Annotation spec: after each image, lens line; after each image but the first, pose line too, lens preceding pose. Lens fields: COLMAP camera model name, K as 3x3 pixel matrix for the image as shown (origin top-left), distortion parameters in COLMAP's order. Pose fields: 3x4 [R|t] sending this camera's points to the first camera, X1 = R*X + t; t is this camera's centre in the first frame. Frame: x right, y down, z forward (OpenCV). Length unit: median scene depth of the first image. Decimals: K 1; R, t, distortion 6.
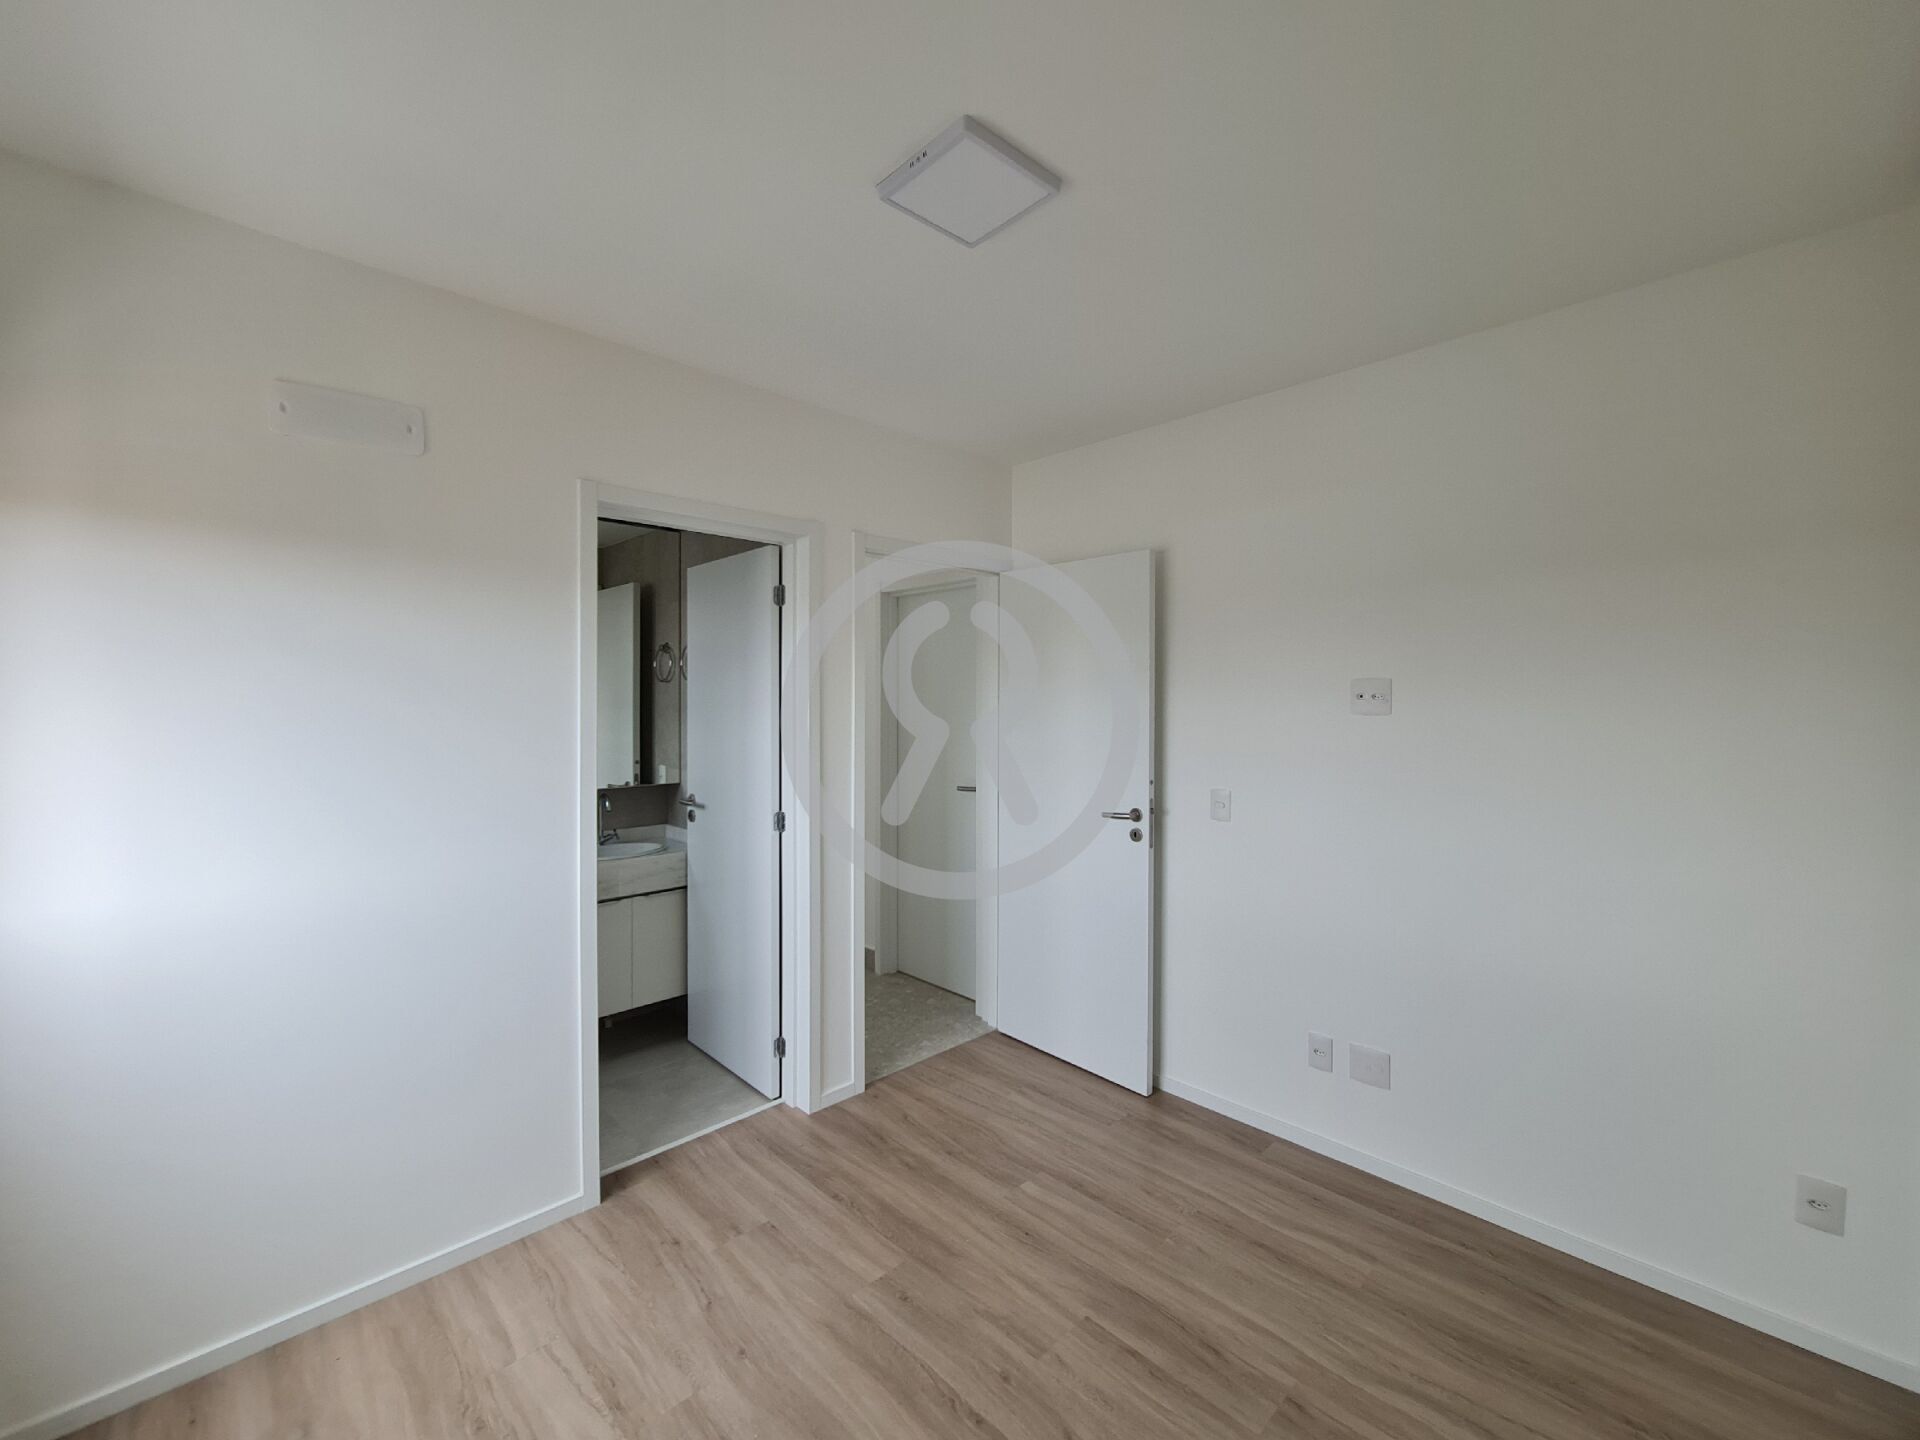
lens RADIAL K [[781.9, 0, 945.3], [0, 781.9, 714.9], [0, 0, 1]] dist [0.001489, -0.001338]
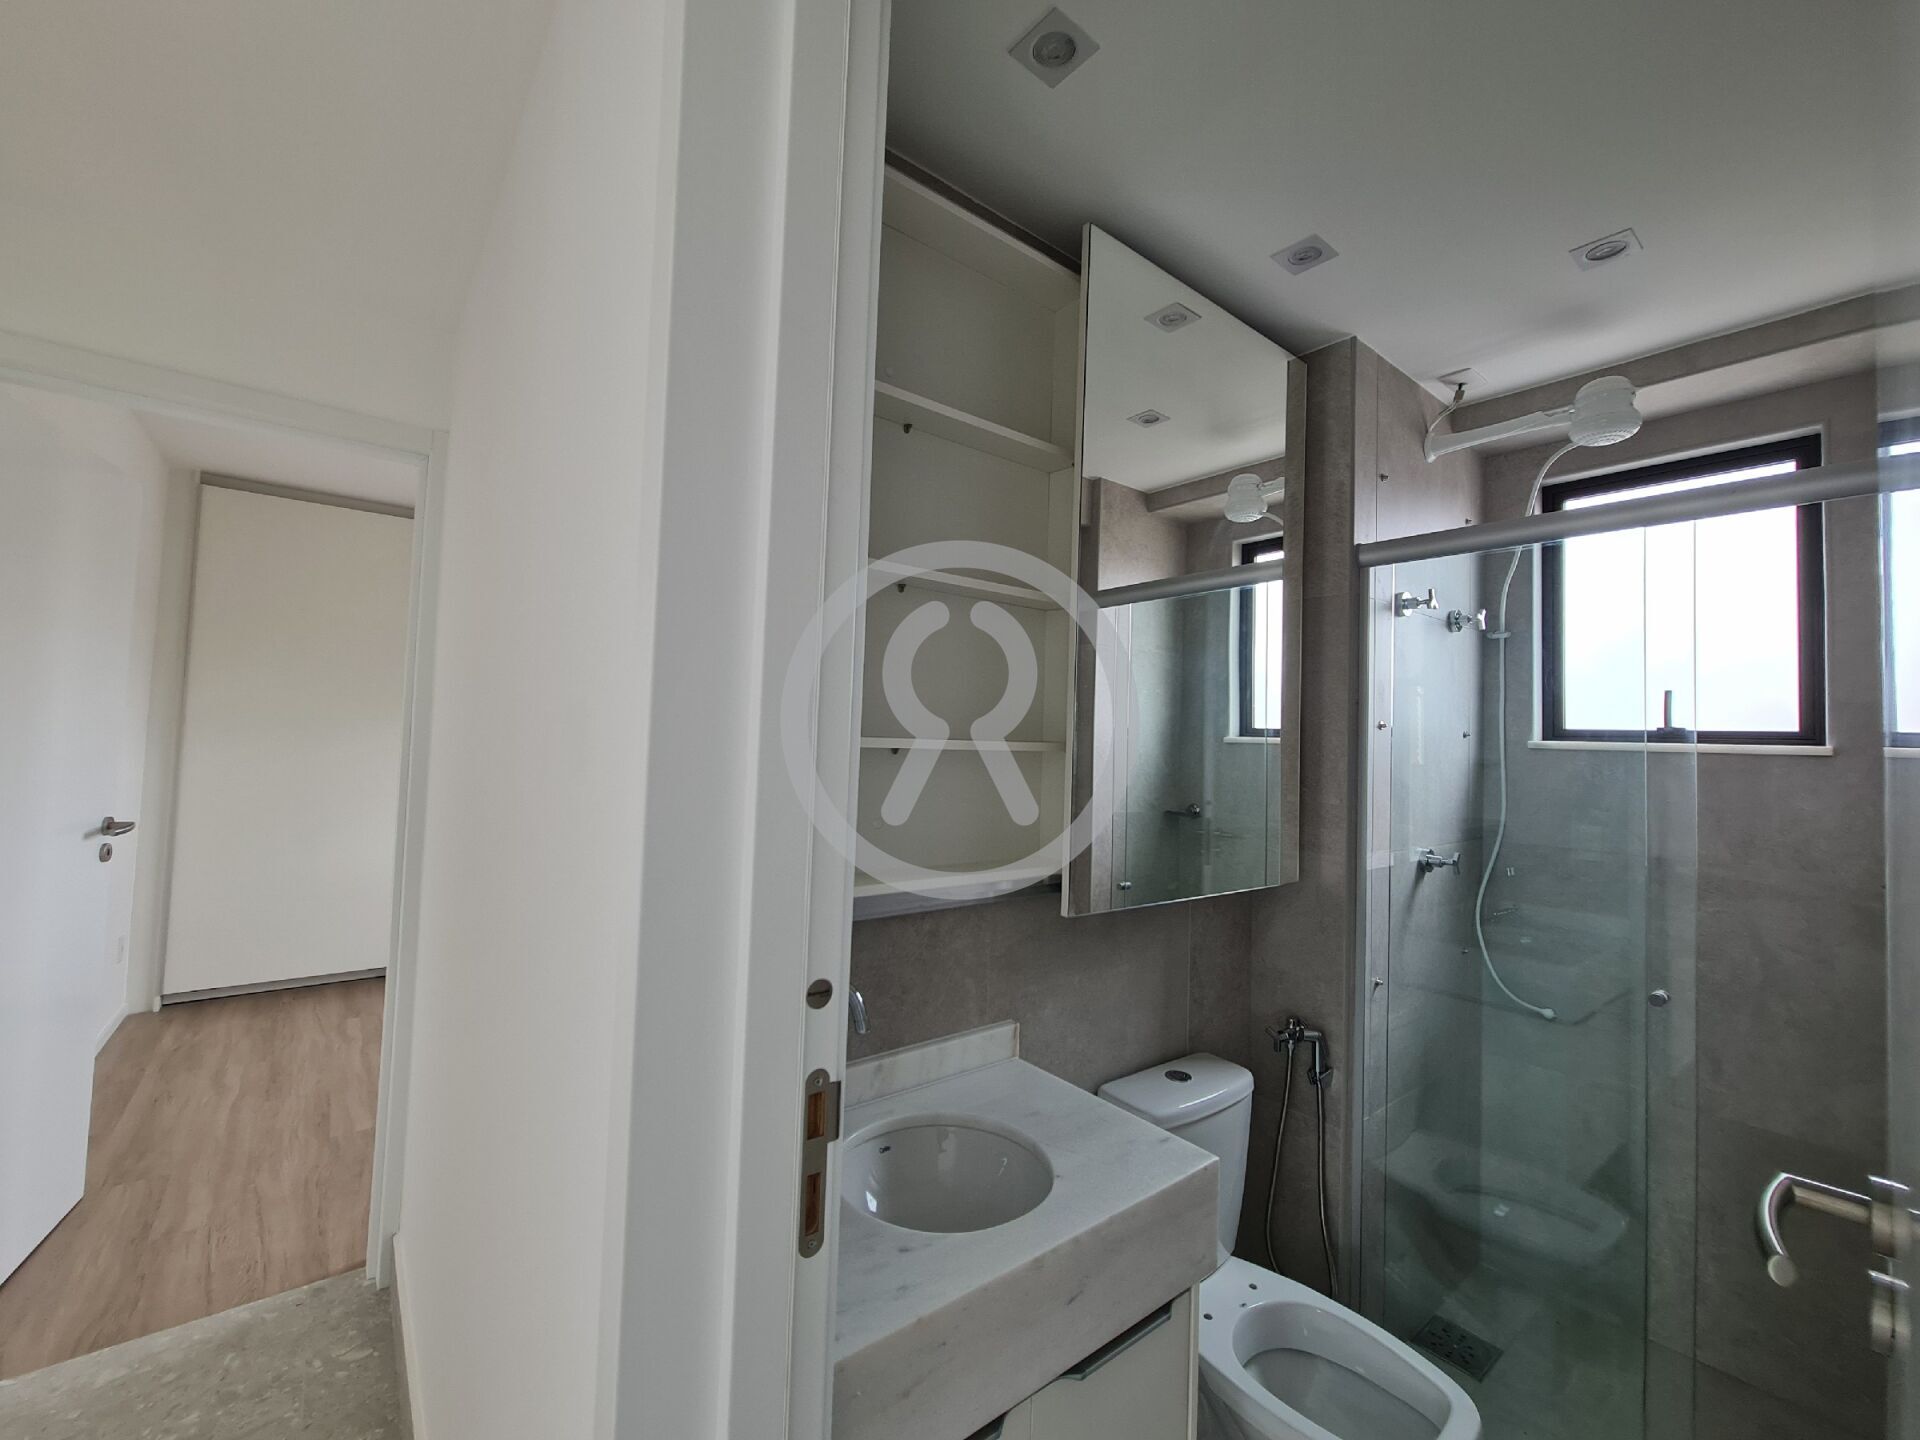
lens RADIAL K [[781.9, 0, 970.9], [0, 781.9, 704.5], [0, 0, 1]] dist [0.001489, -0.001338]
pose [[-0.996879, -0.040522, 0.067752, -0.946858], [-0.043105, 0.998381, -0.037106, -0.005045], [-0.066139, -0.039910, -0.997012, 2.412141]]
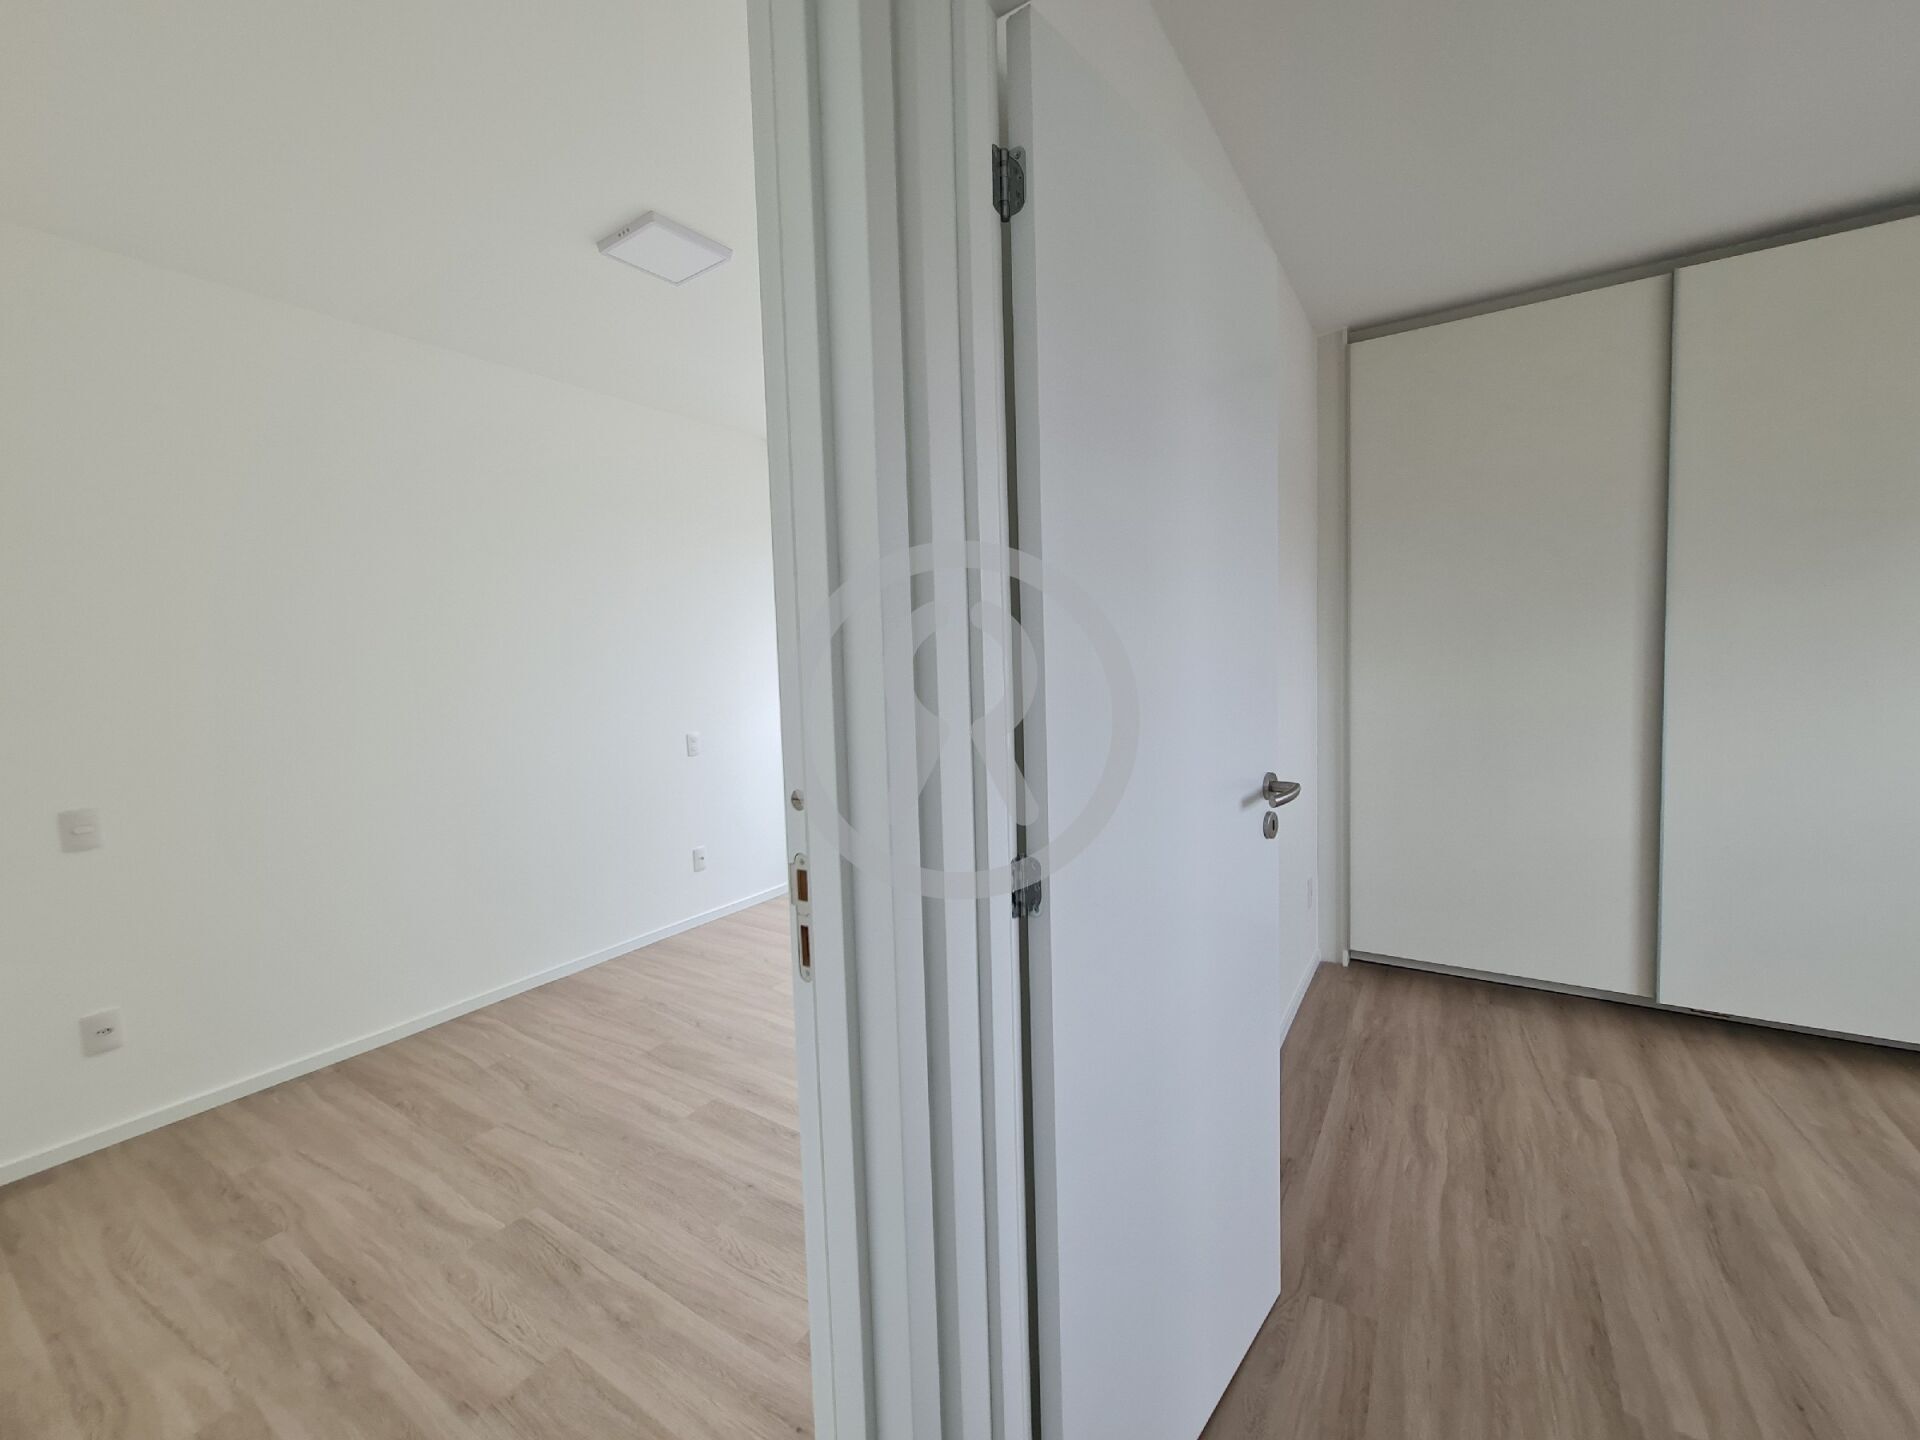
lens RADIAL K [[781.9, 0, 953.3], [0, 781.9, 708.1], [0, 0, 1]] dist [0.001489, -0.001338]
pose [[-0.245654, -0.069979, 0.966828, -0.304240], [0.039496, 0.995840, 0.082114, 0.030589], [-0.968553, 0.058357, -0.241869, 1.853665]]
